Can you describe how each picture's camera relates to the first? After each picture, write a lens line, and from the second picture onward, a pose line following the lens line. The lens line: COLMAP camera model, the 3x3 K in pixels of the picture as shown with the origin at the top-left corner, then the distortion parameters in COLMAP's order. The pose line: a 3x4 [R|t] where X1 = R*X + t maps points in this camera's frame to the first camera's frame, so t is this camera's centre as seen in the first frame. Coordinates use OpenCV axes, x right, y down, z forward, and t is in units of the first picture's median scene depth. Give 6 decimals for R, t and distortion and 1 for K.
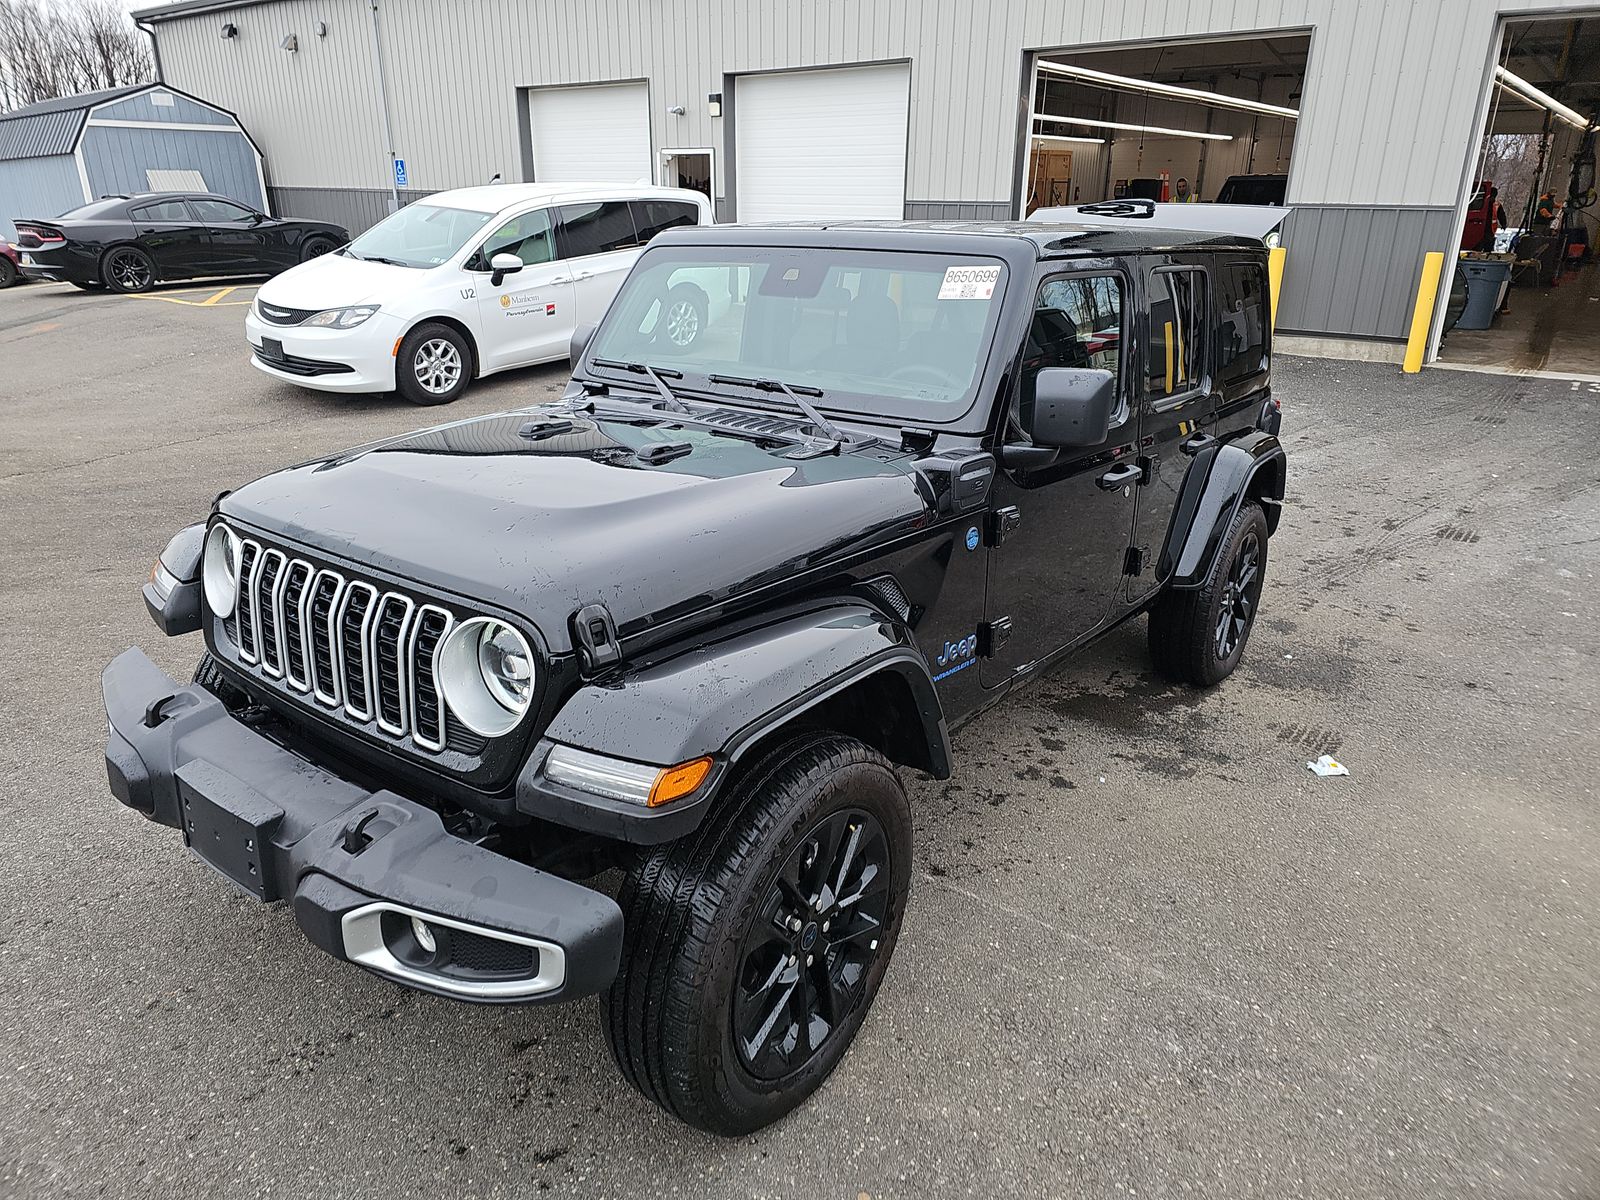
lens RADIAL K [[1055.5, 0, 792.4], [0, 1055.5, 587.1], [0, 0, 1]] dist [0.036381, -0.028238]
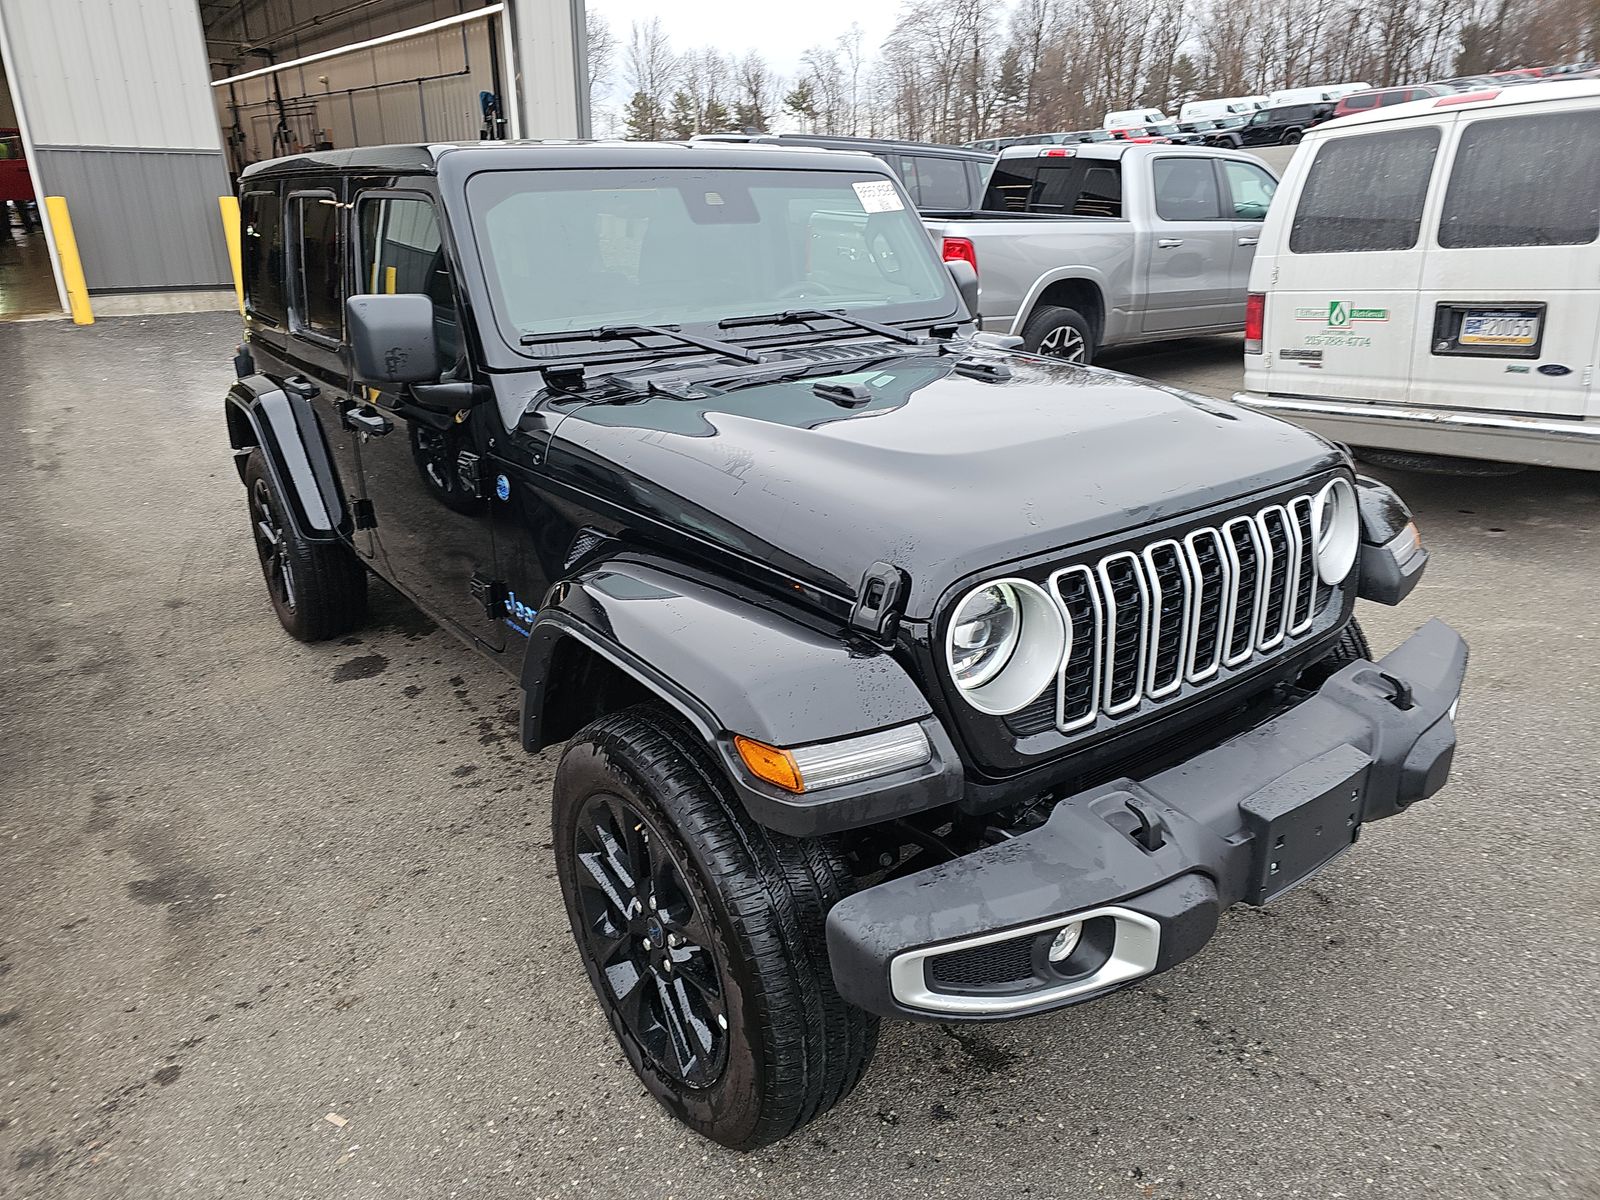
lens RADIAL K [[1055.5, 0, 793.6], [0, 1055.5, 605.1], [0, 0, 1]] dist [0.036381, -0.028238]
pose [[0.273176, -0.369585, 0.888134, -0.884560], [0.322574, 0.904990, 0.277380, -0.205170], [-0.906268, 0.210715, 0.366440, 0.661901]]
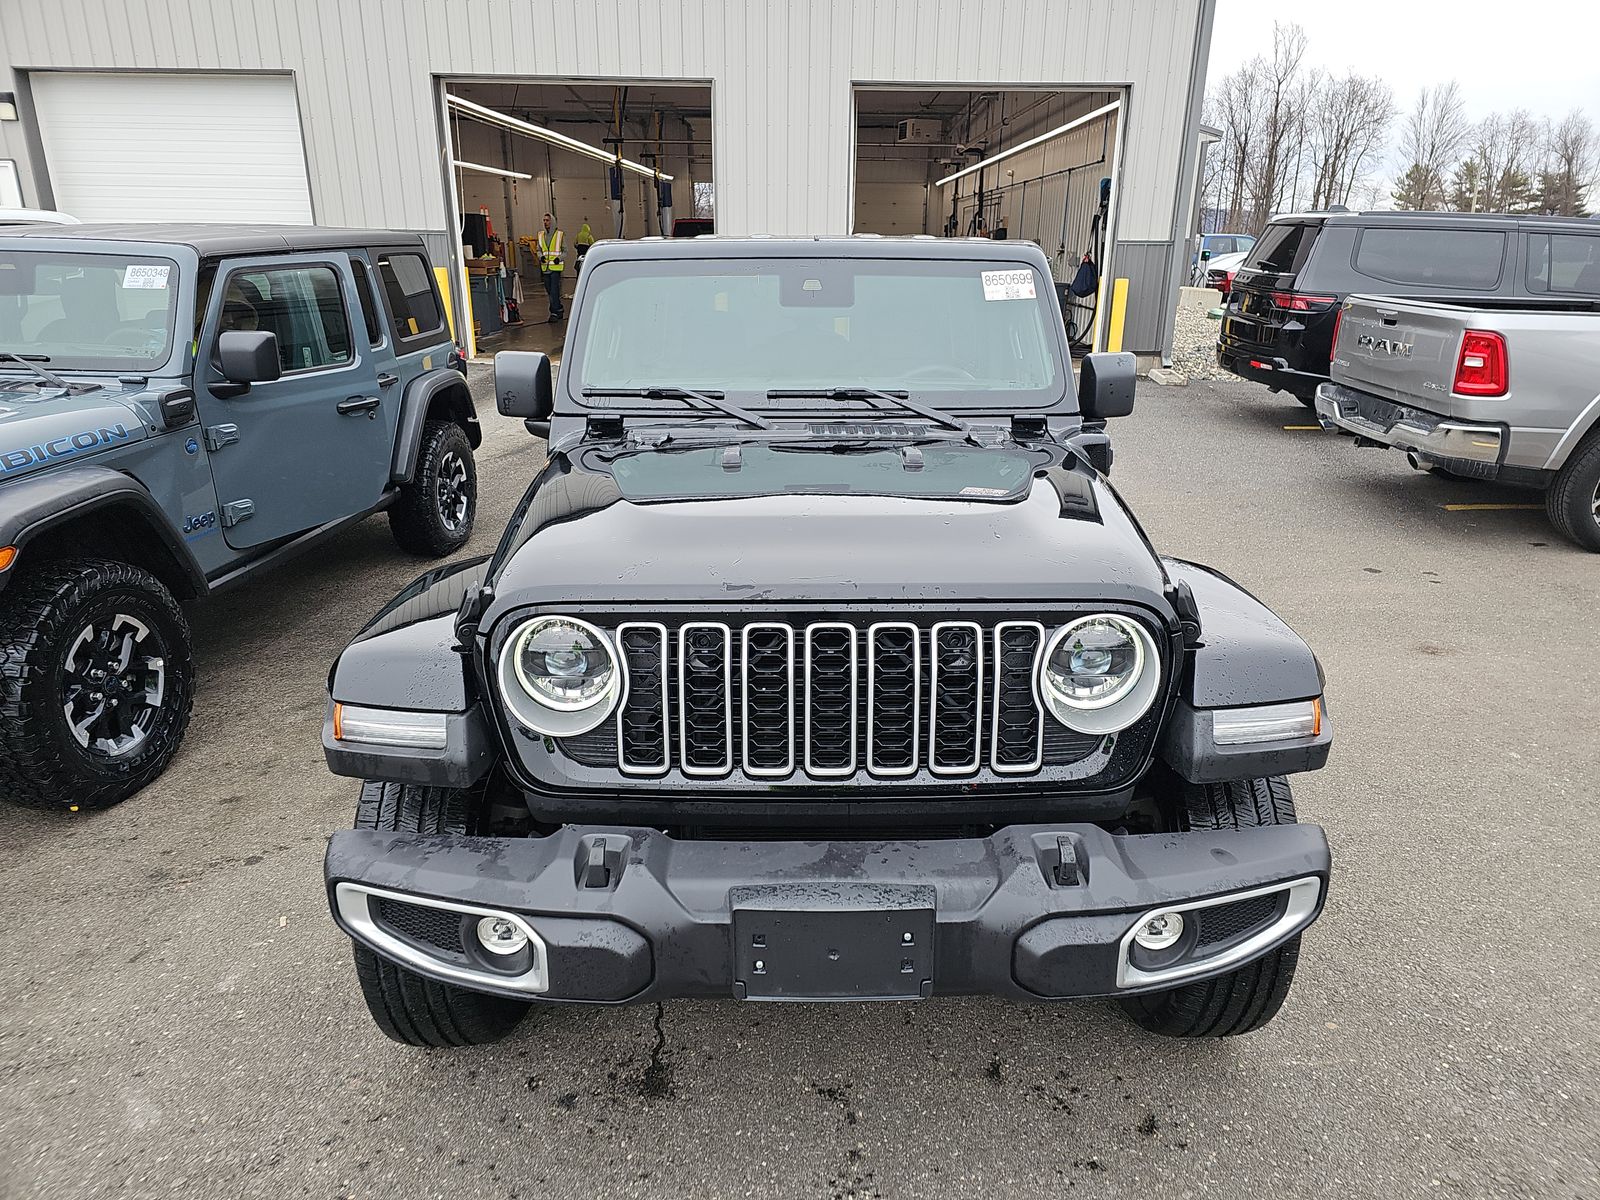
lens RADIAL K [[1055.5, 0, 810.1], [0, 1055.5, 604.5], [0, 0, 1]] dist [0.036381, -0.028238]
pose [[0.780665, -0.203847, 0.590769, -0.639317], [0.213193, 0.975468, 0.054867, -0.053991], [-0.587461, 0.083115, 0.804973, 0.211792]]
